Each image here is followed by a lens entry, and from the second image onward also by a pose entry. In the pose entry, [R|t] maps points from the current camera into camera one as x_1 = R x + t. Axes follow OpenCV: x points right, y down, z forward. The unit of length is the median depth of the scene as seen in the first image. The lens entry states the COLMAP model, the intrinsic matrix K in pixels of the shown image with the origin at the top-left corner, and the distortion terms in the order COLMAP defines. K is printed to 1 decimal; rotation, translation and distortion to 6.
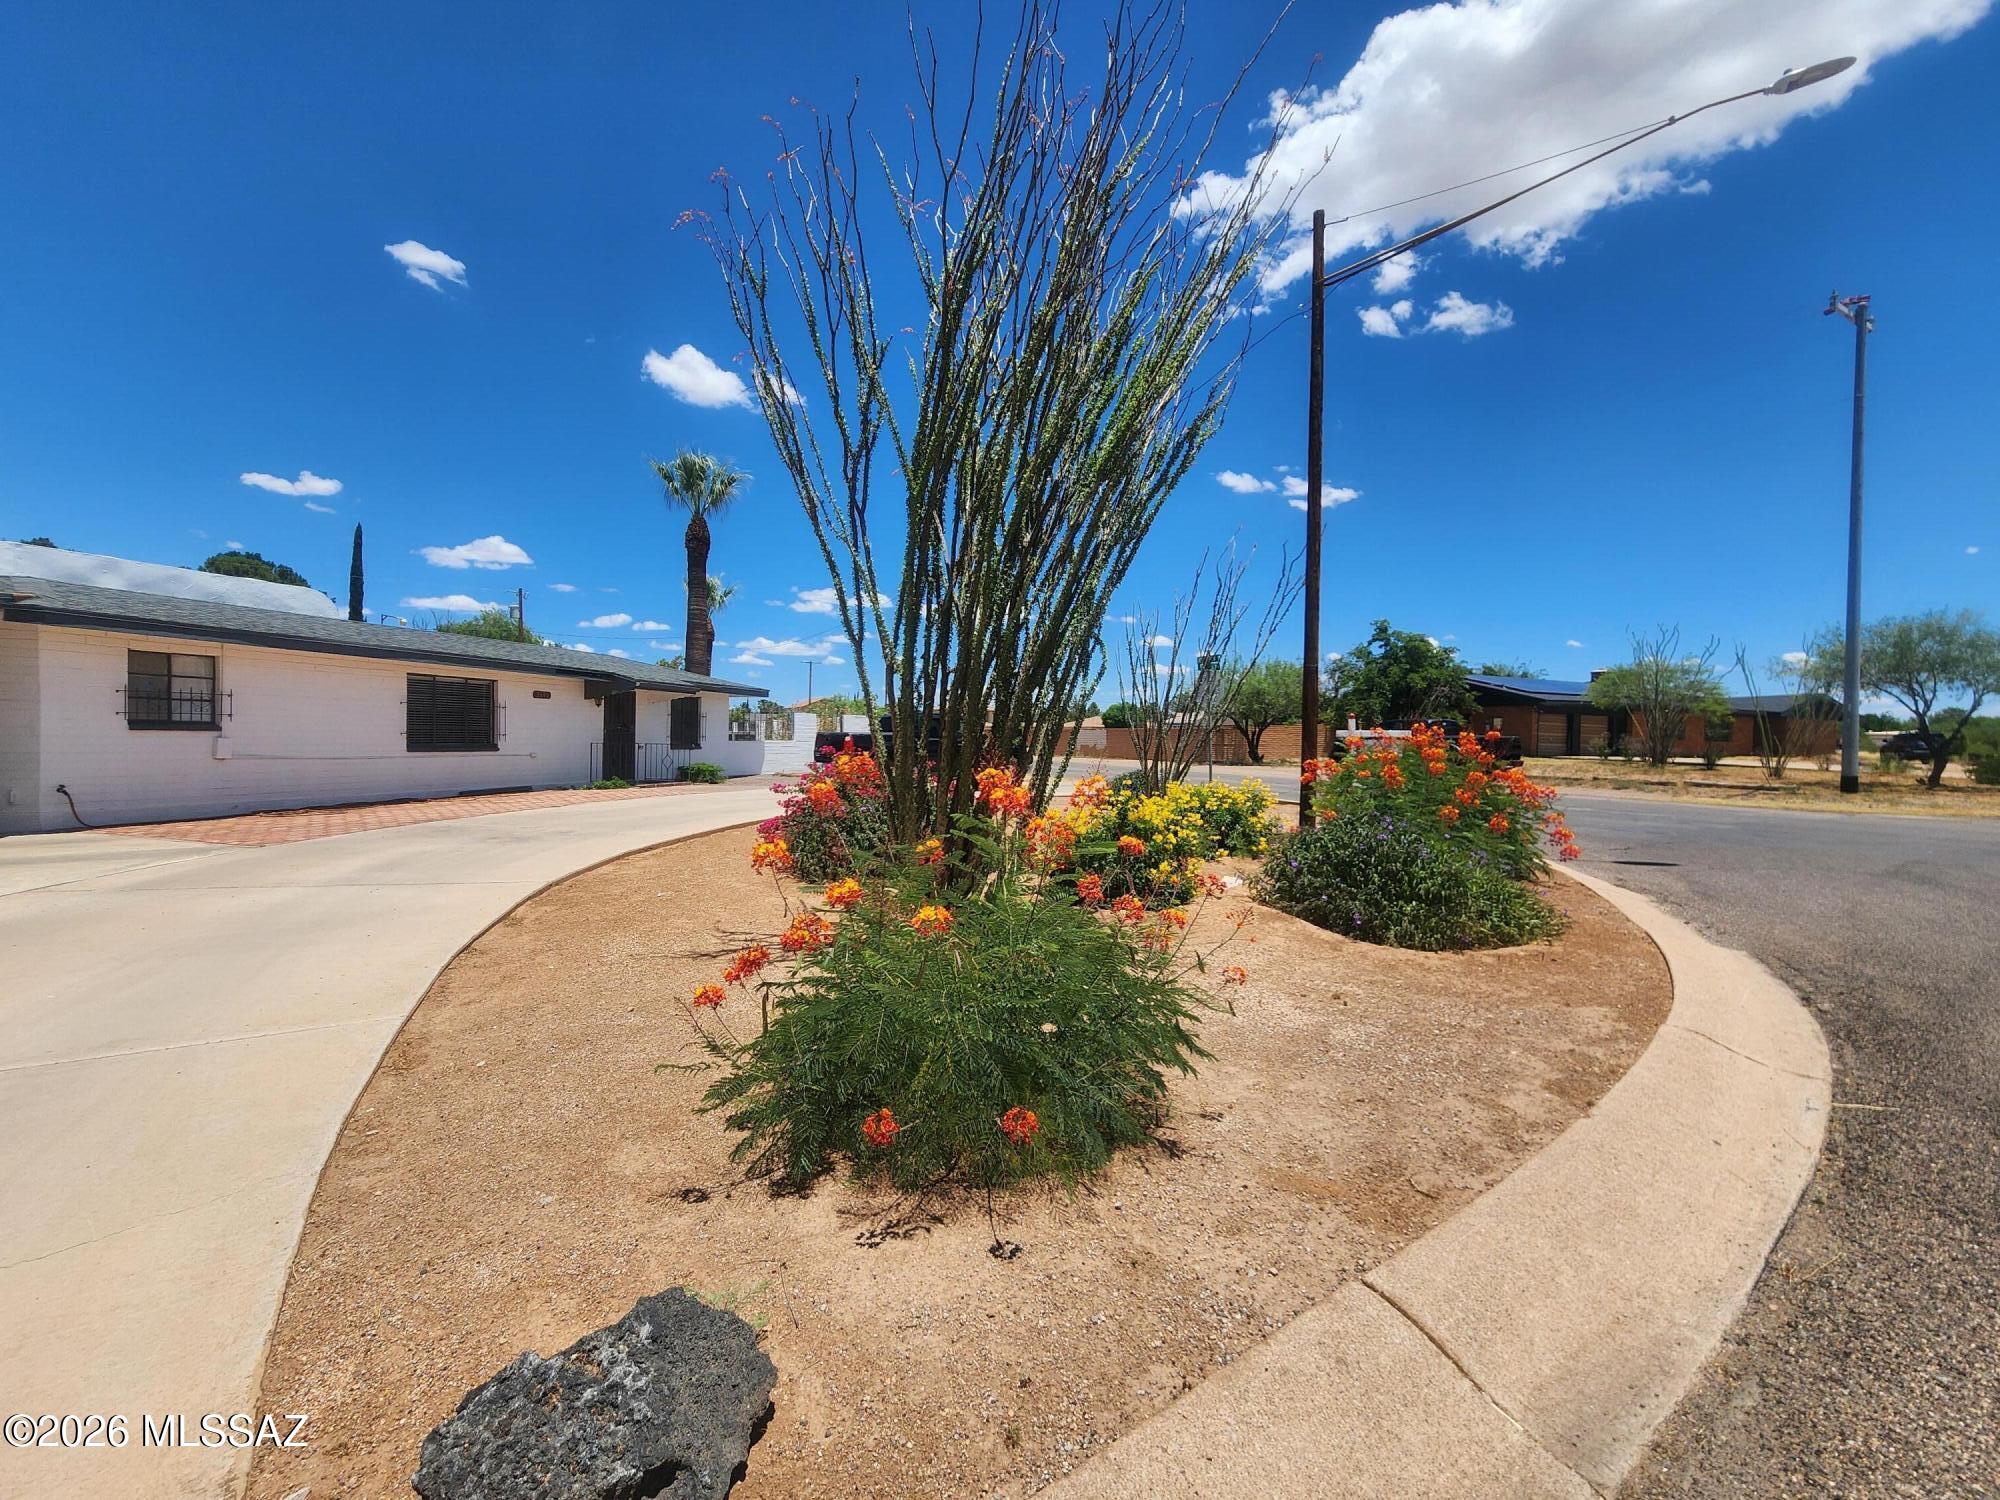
lens RADIAL K [[828.8, 0, 1015.0], [0, 828.8, 760.0], [0, 0, 1]] dist [0.004966, 0.000315]
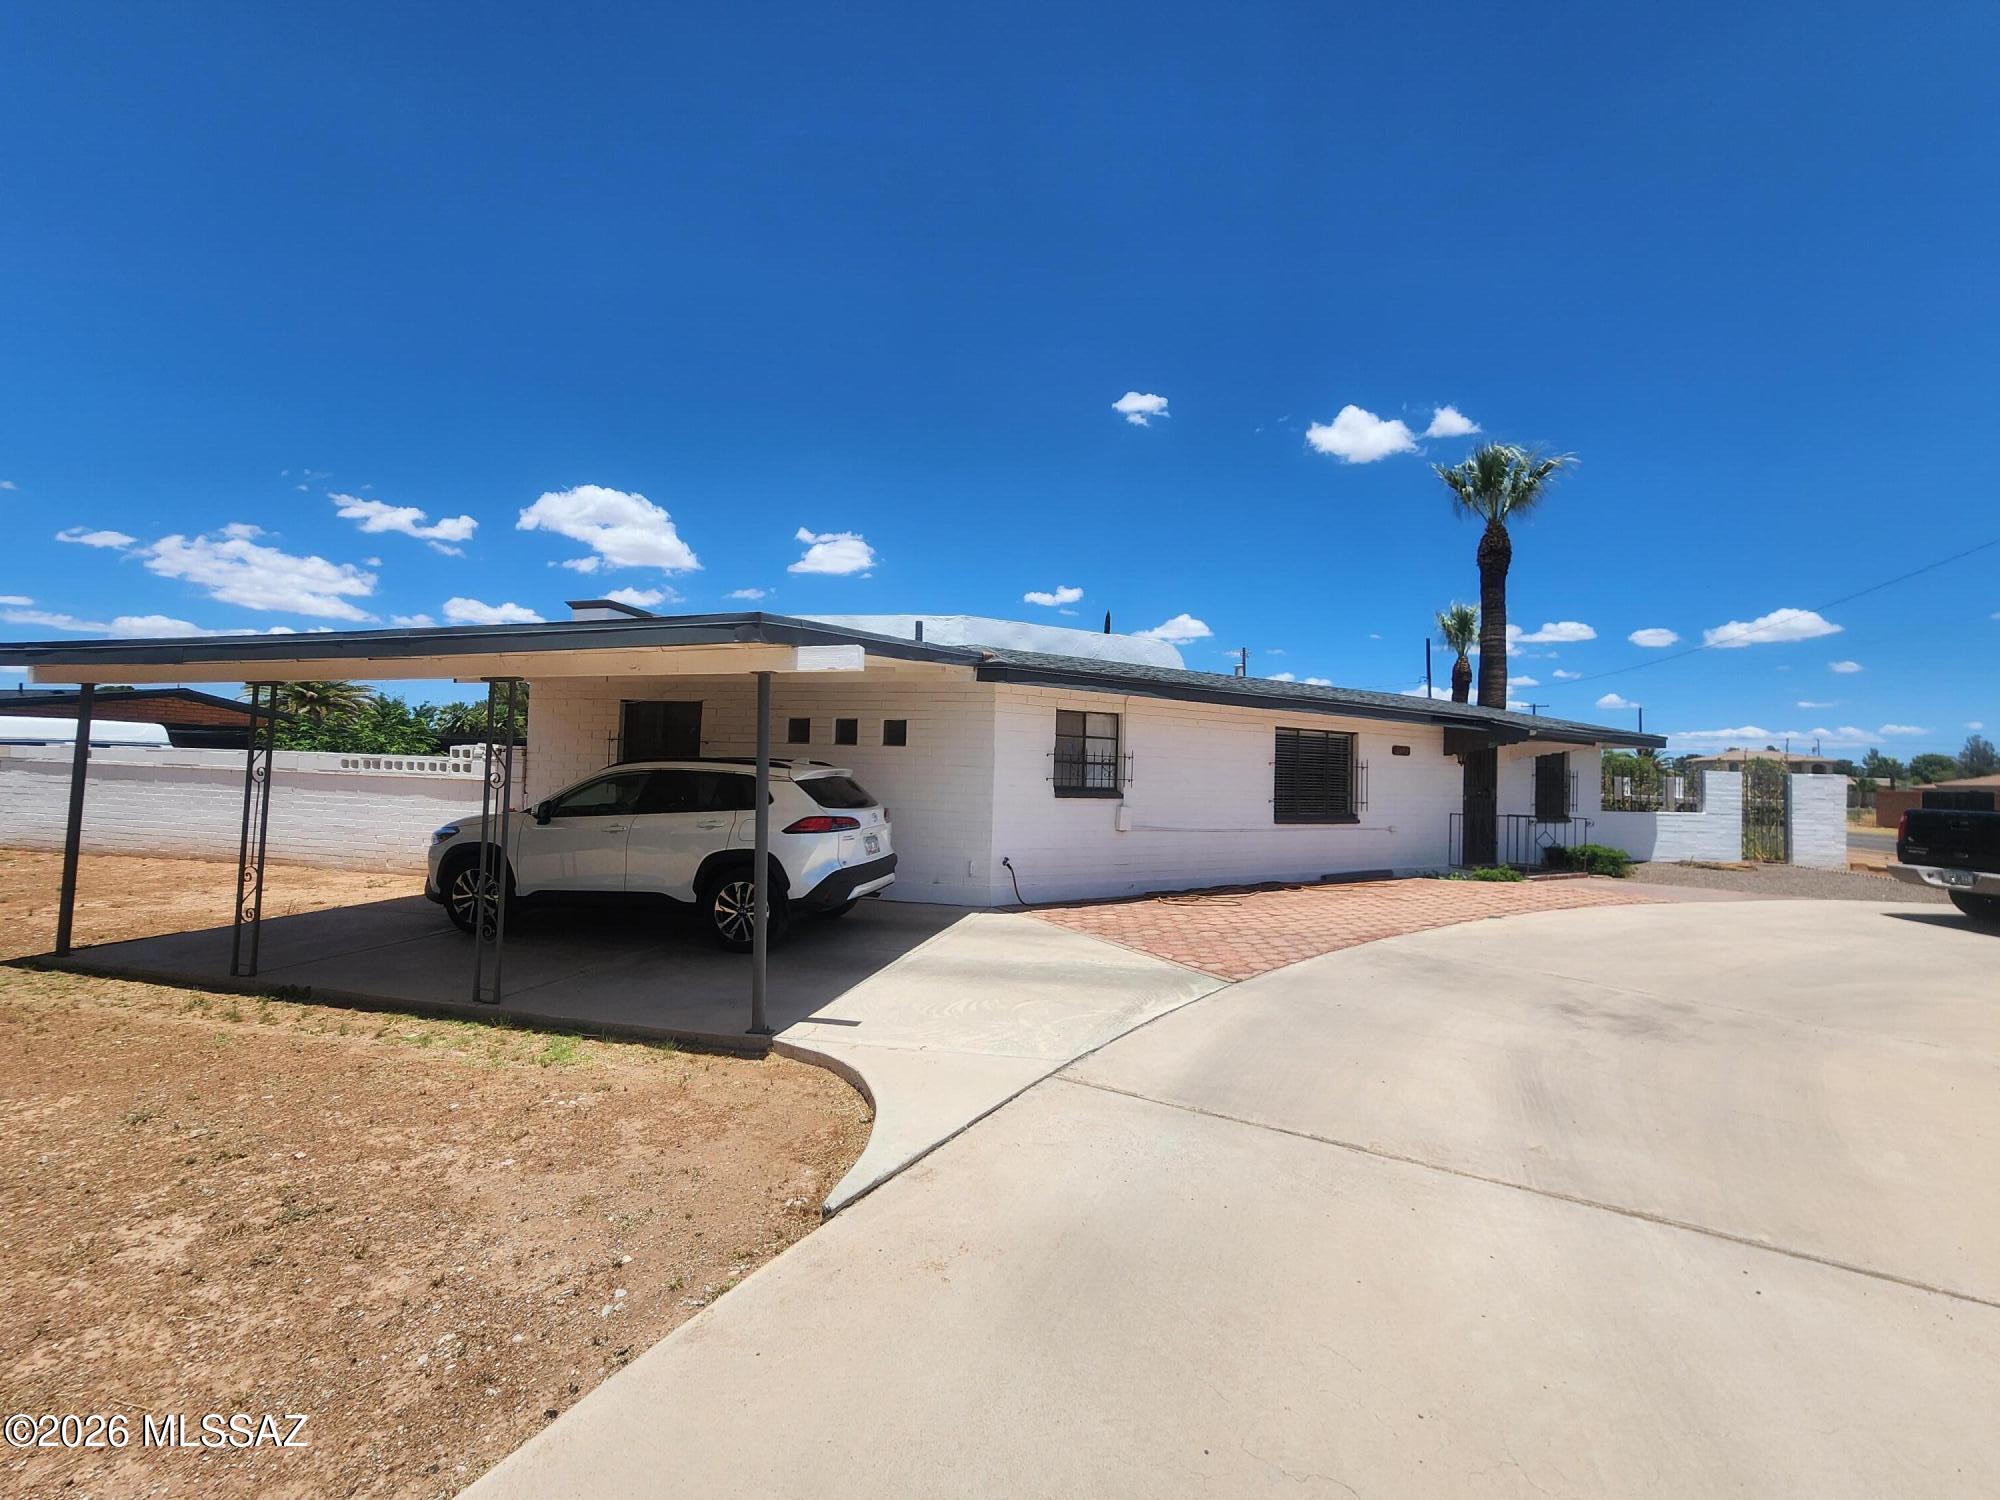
lens RADIAL K [[828.8, 0, 1006.2], [0, 828.8, 760.1], [0, 0, 1]] dist [0.004966, 0.000315]
pose [[0.721425, -0.008768, -0.692437, -0.439131], [-0.035203, 0.998163, -0.049317, -0.027725], [0.691597, 0.059955, 0.719791, 0.289821]]
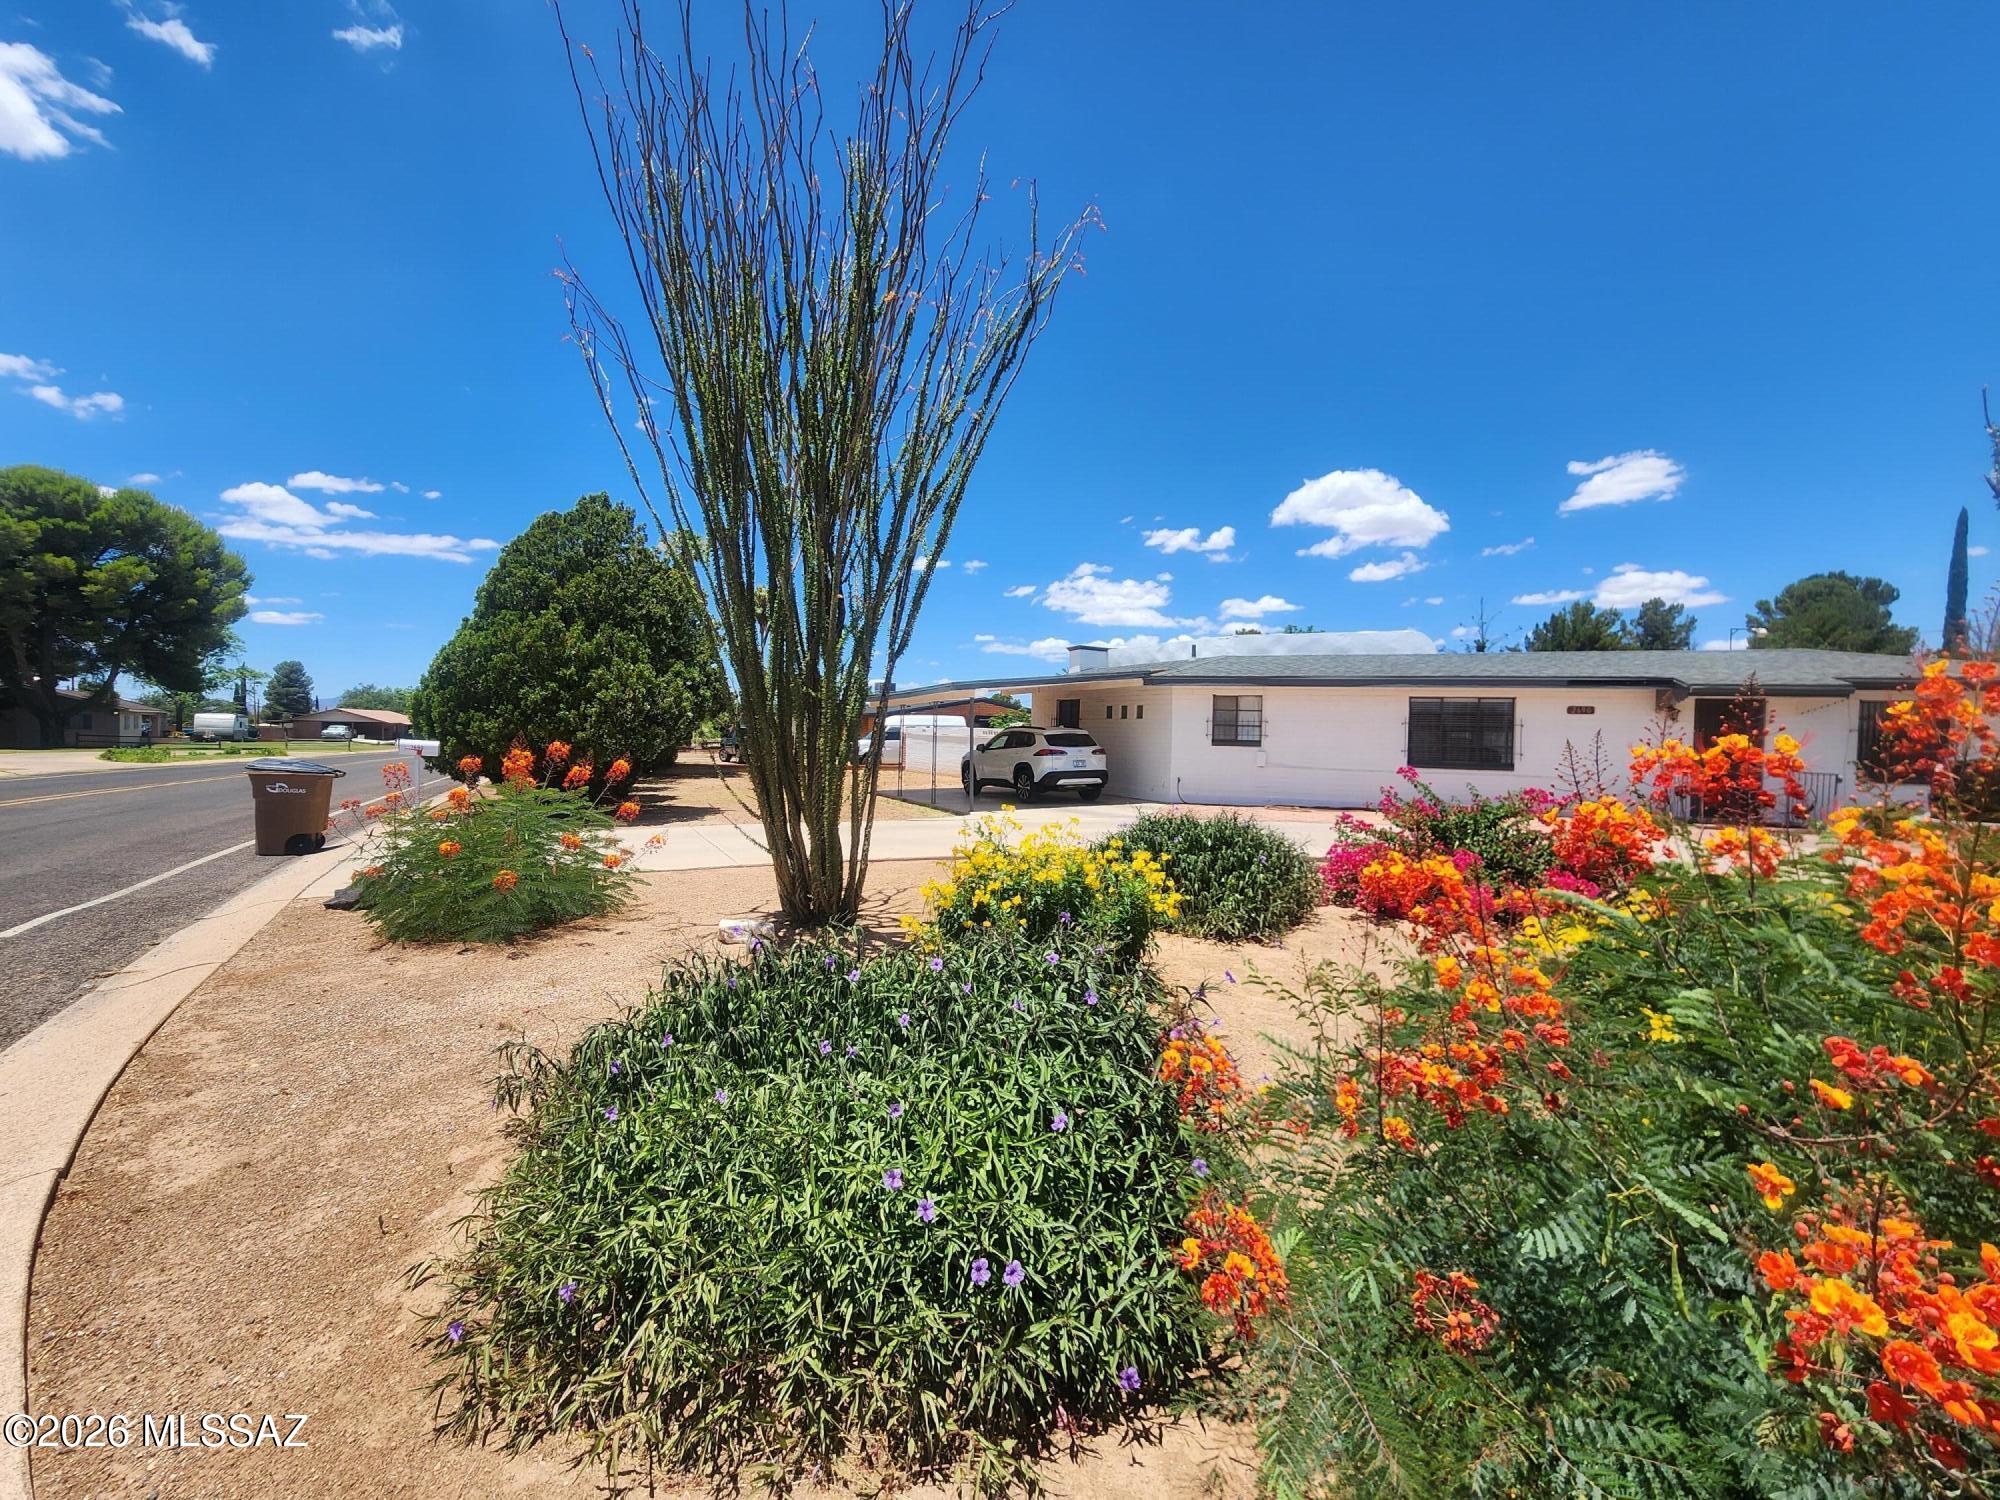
lens RADIAL K [[828.8, 0, 1009.6], [0, 828.8, 753.6], [0, 0, 1]] dist [0.004966, 0.000315]
pose [[-0.045270, 0.011889, -0.998904, 0.496979], [-0.047850, 0.998756, 0.014056, -0.022192], [0.997828, 0.048434, -0.044645, 0.623396]]
